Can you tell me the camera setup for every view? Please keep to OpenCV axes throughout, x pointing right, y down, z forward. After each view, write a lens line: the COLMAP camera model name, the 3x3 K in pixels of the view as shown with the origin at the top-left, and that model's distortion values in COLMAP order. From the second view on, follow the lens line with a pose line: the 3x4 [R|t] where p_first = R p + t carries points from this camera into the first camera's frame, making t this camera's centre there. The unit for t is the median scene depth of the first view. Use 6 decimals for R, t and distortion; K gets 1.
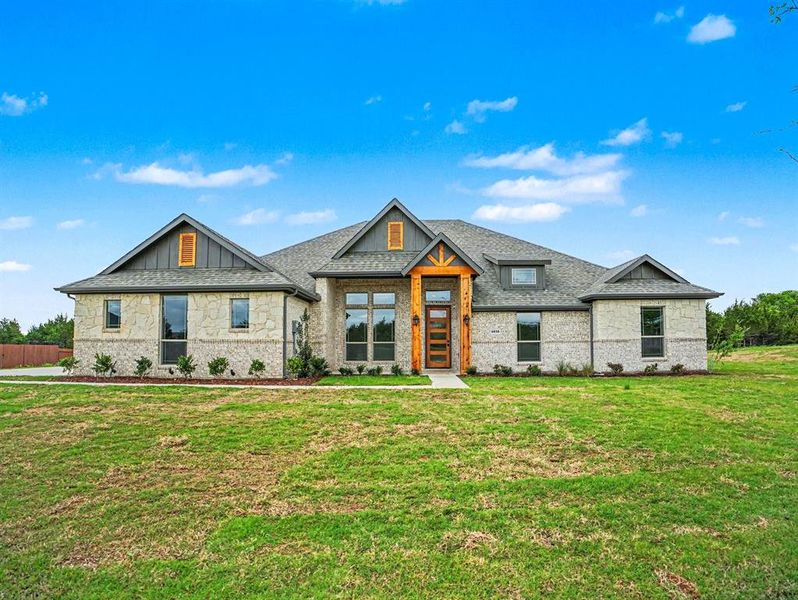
lens RADIAL K [[444.2, 0, 397.0], [0, 444.2, 305.8], [0, 0, 1]] dist [-0.105710, 0.022015]
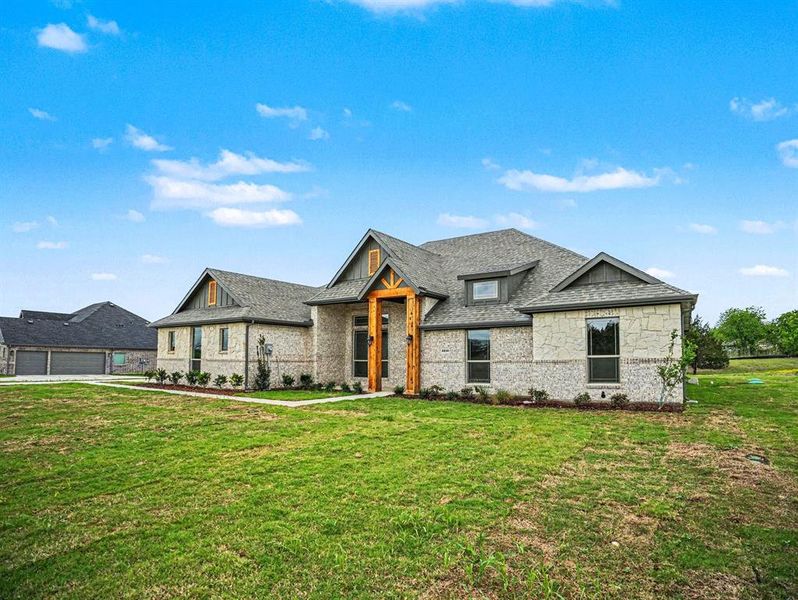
lens RADIAL K [[444.2, 0, 402.6], [0, 444.2, 298.5], [0, 0, 1]] dist [-0.105710, 0.022015]
pose [[0.851282, -0.069120, -0.520135, 0.703876], [0.047300, 0.997359, -0.055124, -0.007436], [0.522571, 0.022324, 0.852303, 0.126917]]
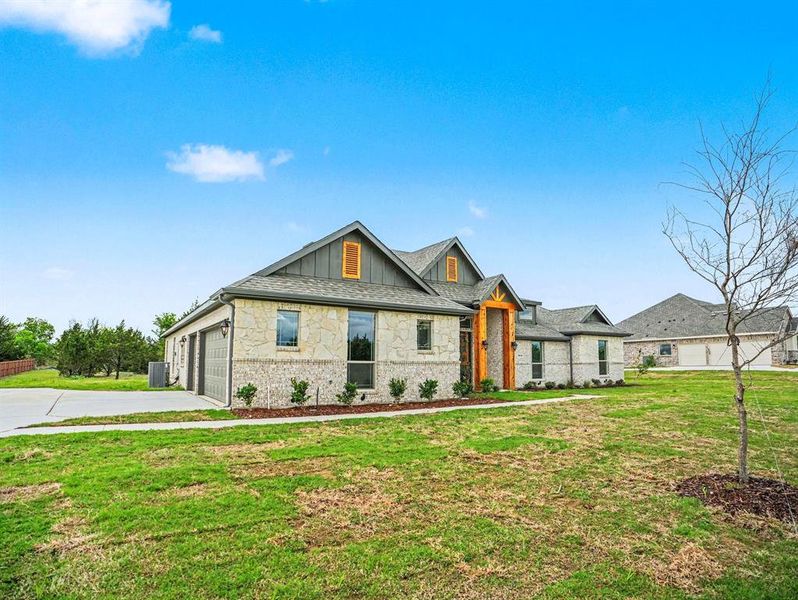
lens RADIAL K [[444.2, 0, 399.6], [0, 444.2, 301.1], [0, 0, 1]] dist [-0.105710, 0.022015]
pose [[0.806340, 0.089766, 0.584601, -0.879681], [-0.060755, 0.995758, -0.069100, 0.012041], [-0.588324, 0.020200, 0.808373, 0.184069]]
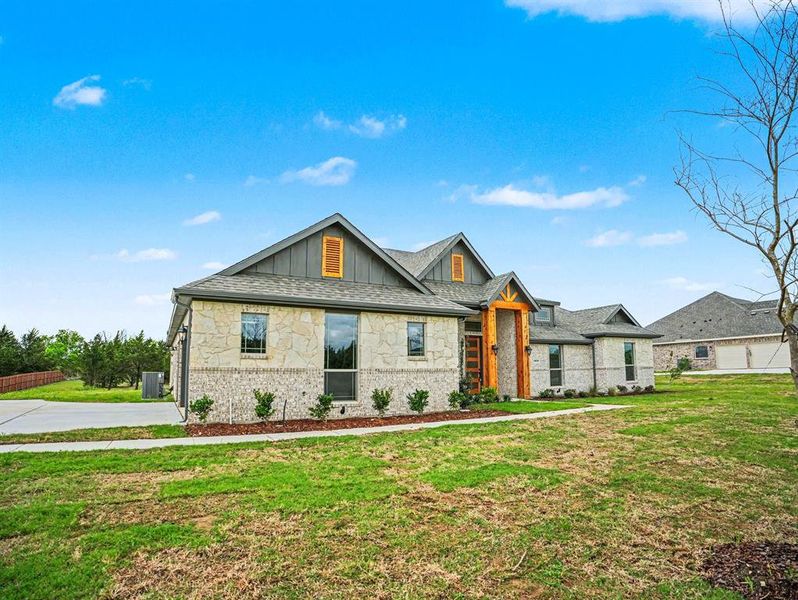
lens RADIAL K [[444.2, 0, 398.7], [0, 444.2, 298.8], [0, 0, 1]] dist [-0.105710, 0.022015]
pose [[0.844681, 0.084389, 0.528576, -0.762836], [-0.045194, 0.995212, -0.086667, 0.013672], [-0.533359, 0.049317, 0.844450, 0.222224]]
